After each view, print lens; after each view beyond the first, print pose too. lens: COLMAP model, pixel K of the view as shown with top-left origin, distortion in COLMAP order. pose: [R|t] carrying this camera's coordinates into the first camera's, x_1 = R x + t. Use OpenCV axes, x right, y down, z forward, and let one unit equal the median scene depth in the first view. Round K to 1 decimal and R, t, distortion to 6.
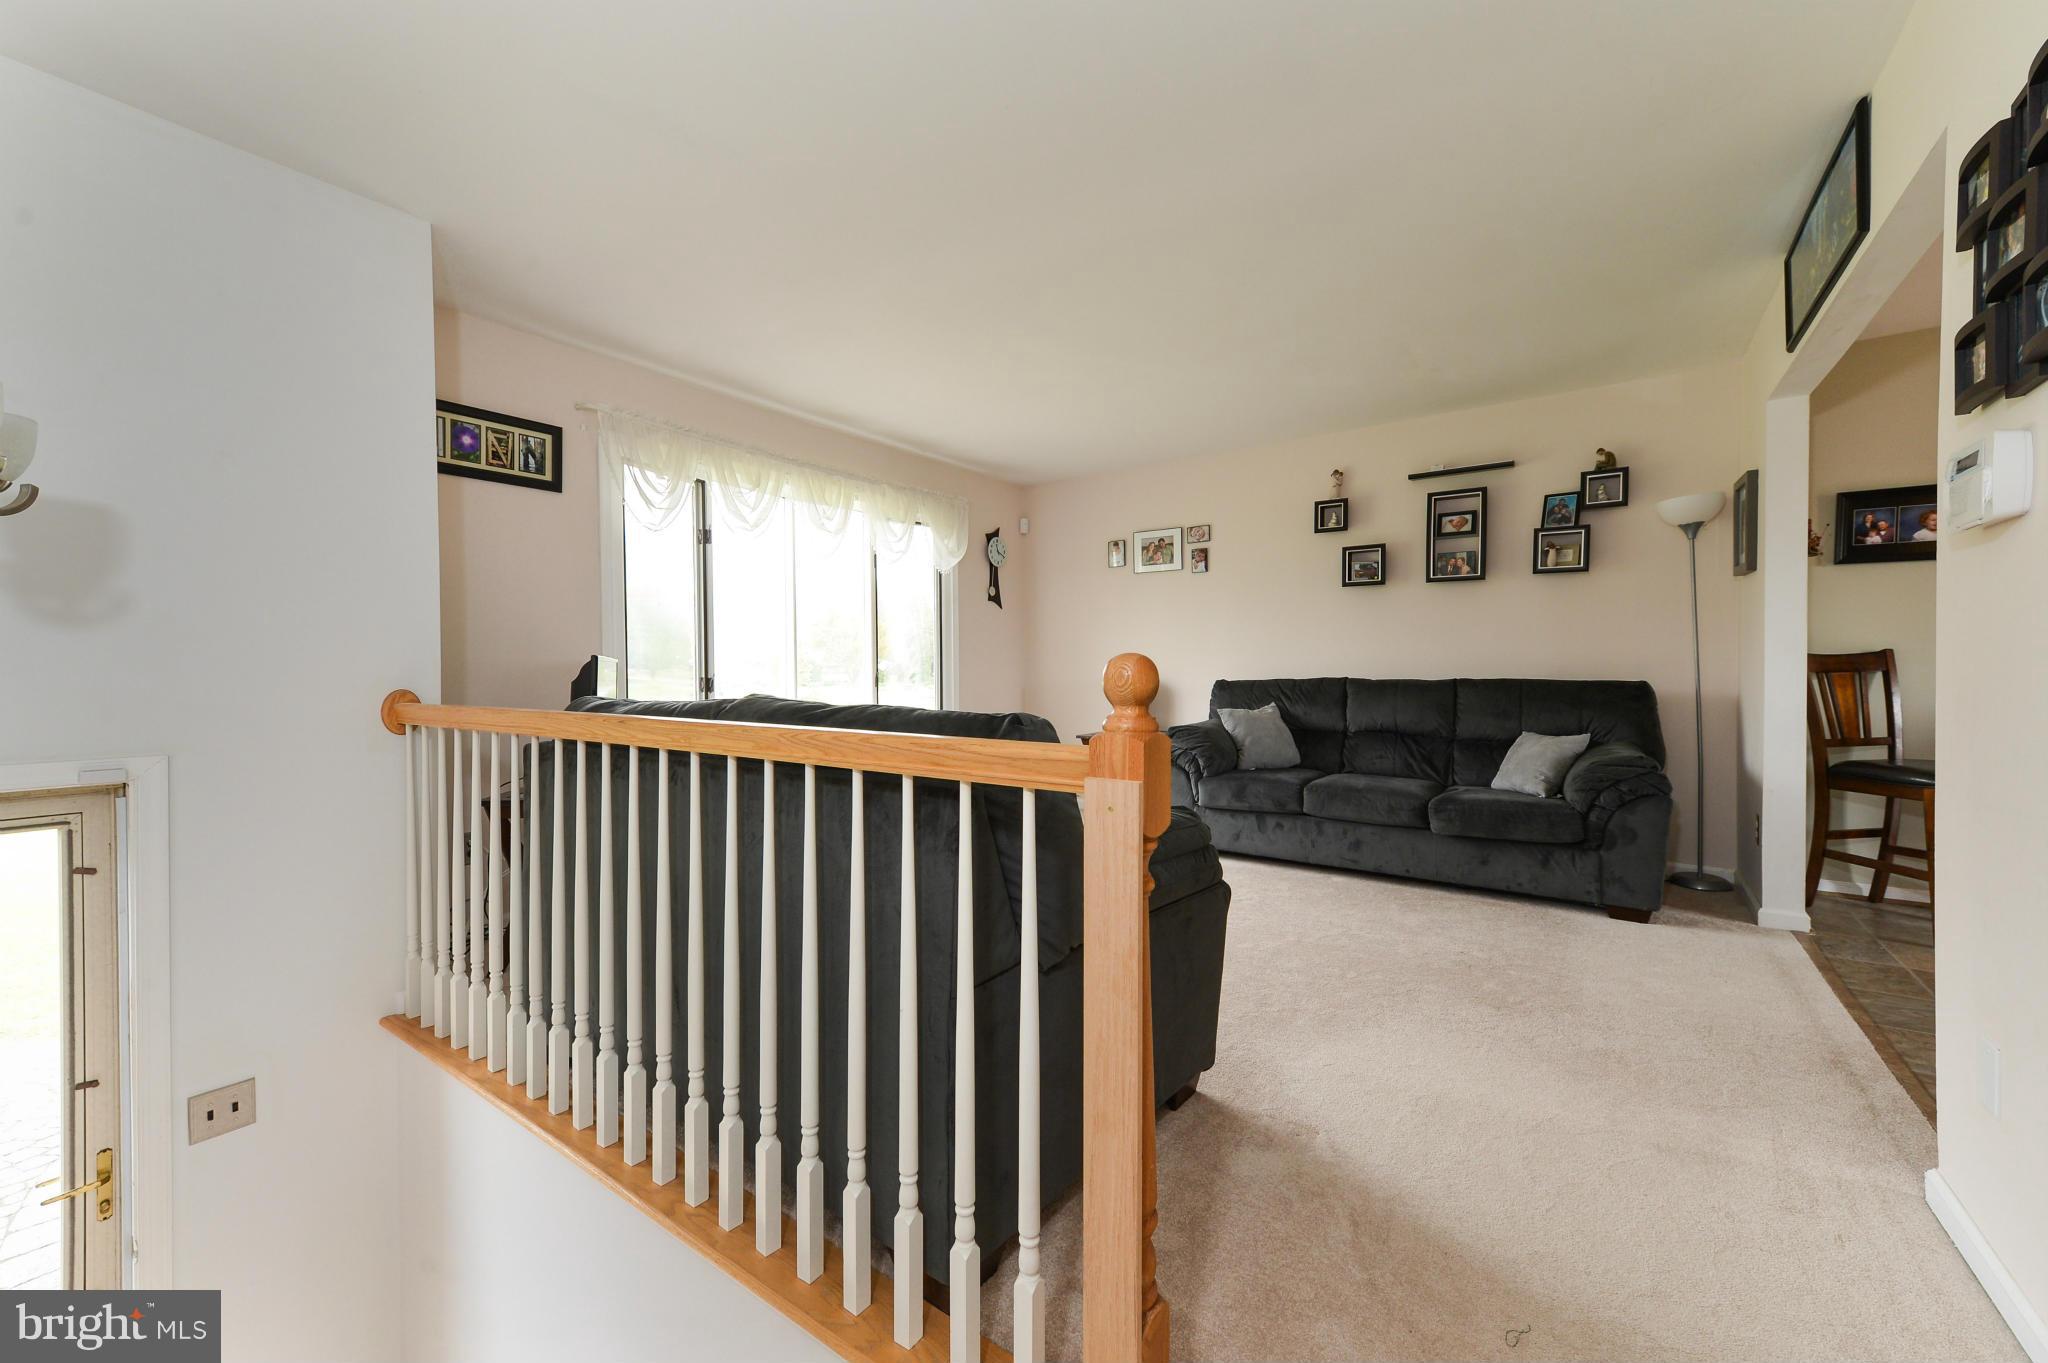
lens RADIAL K [[790.3, 0, 1024.0], [0, 790.3, 681.5], [0, 0, 1]] dist [0.000433, 0.000130]
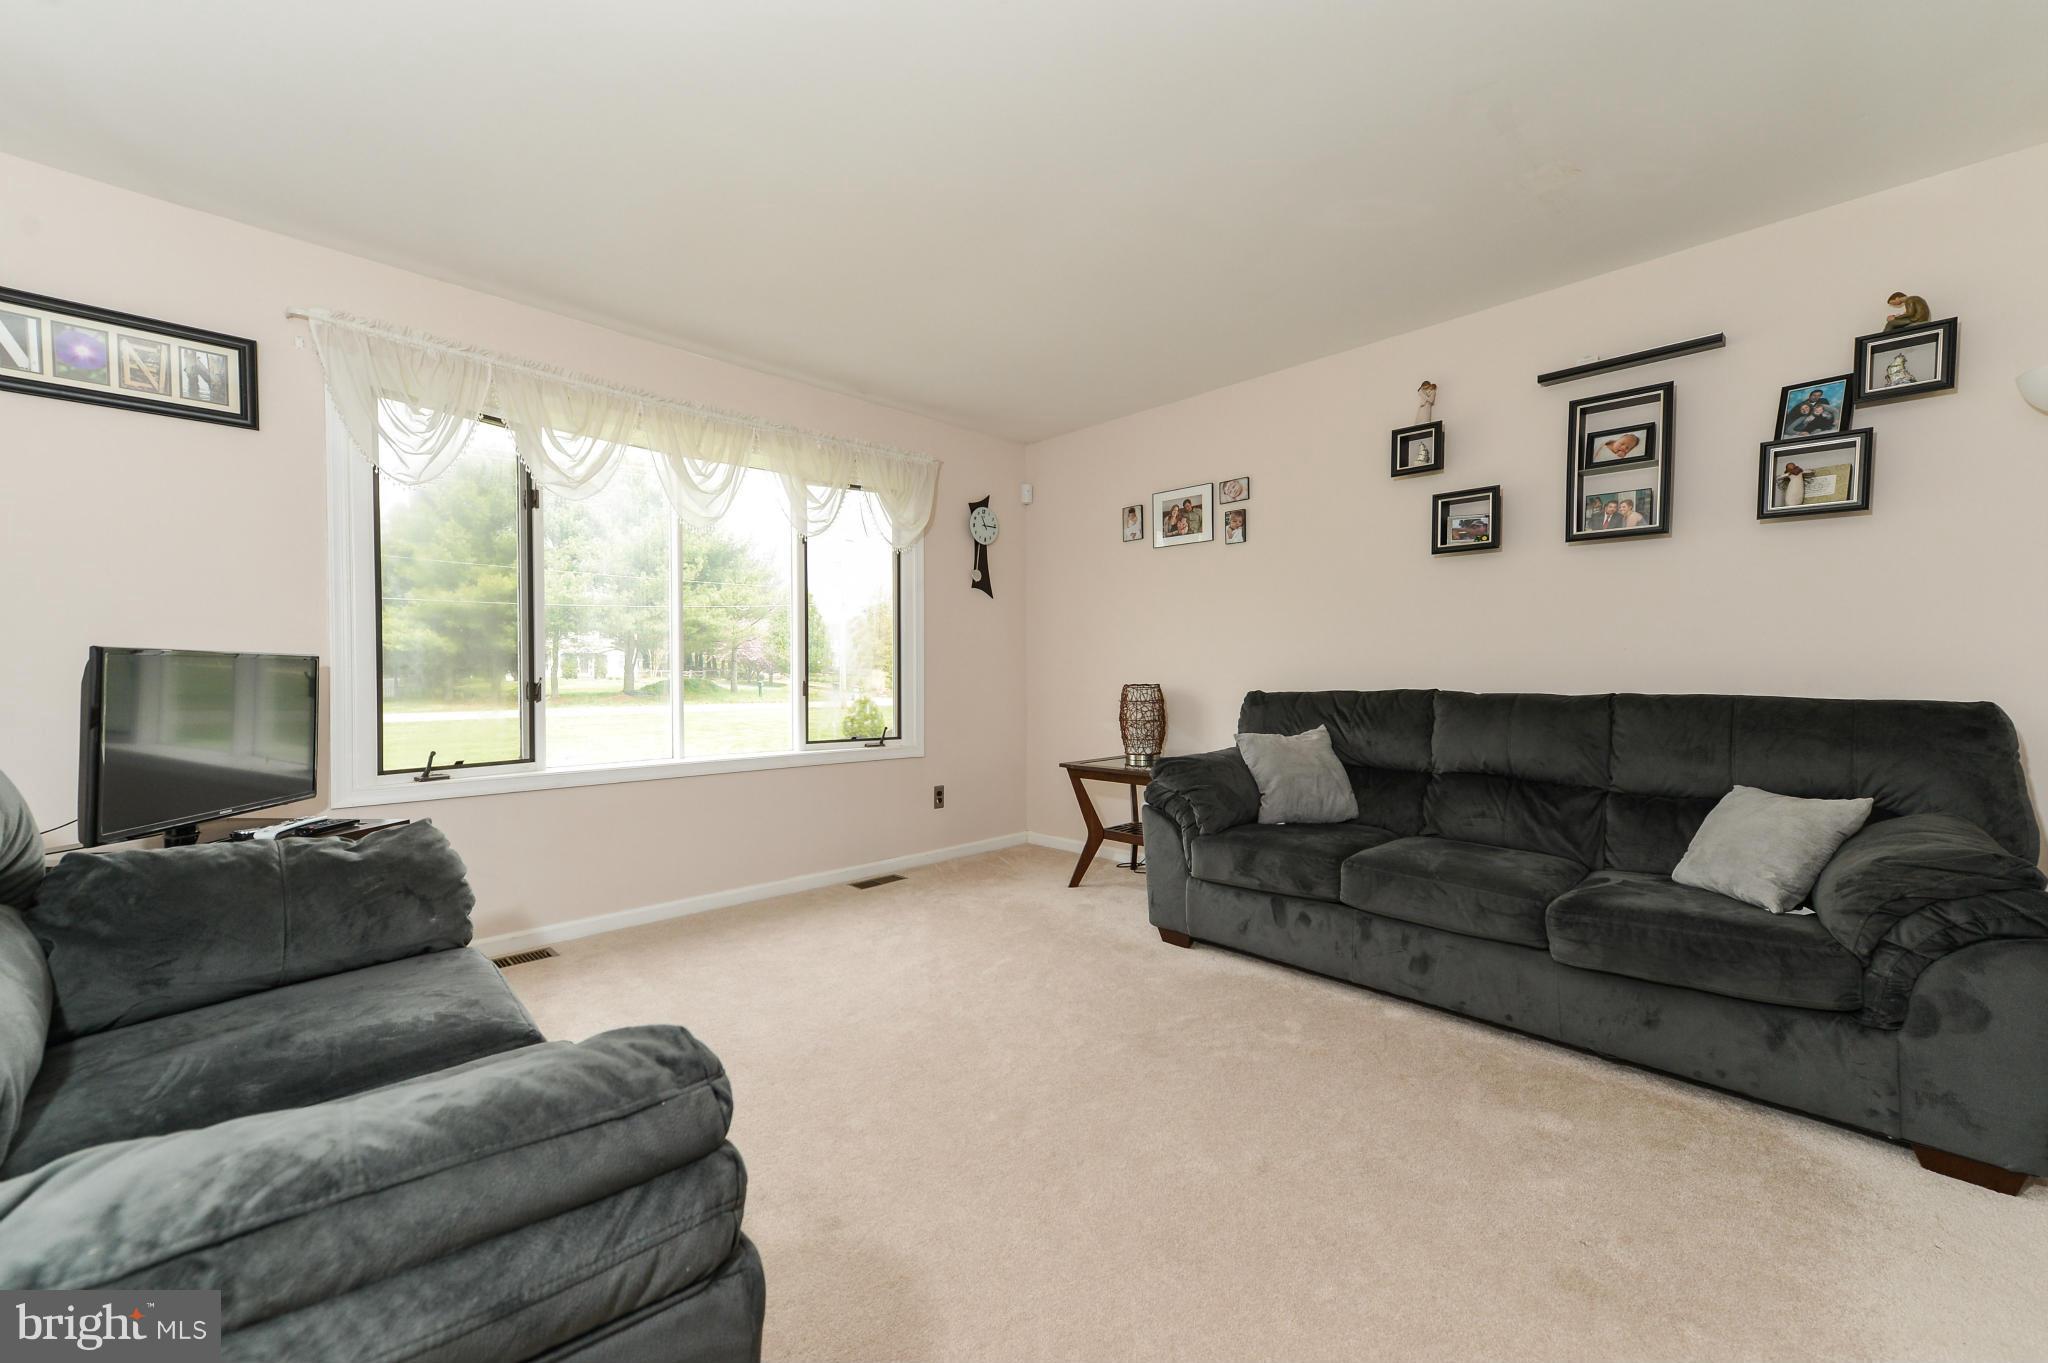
lens RADIAL K [[802.7, 0, 1030.4], [0, 802.7, 685.9], [0, 0, 1]] dist [0.010752, -0.000221]
pose [[0.985822, 0.008724, -0.167566, 0.201279], [-0.009187, 0.999956, -0.001989, -0.004217], [0.167541, 0.003500, 0.985859, 0.298116]]
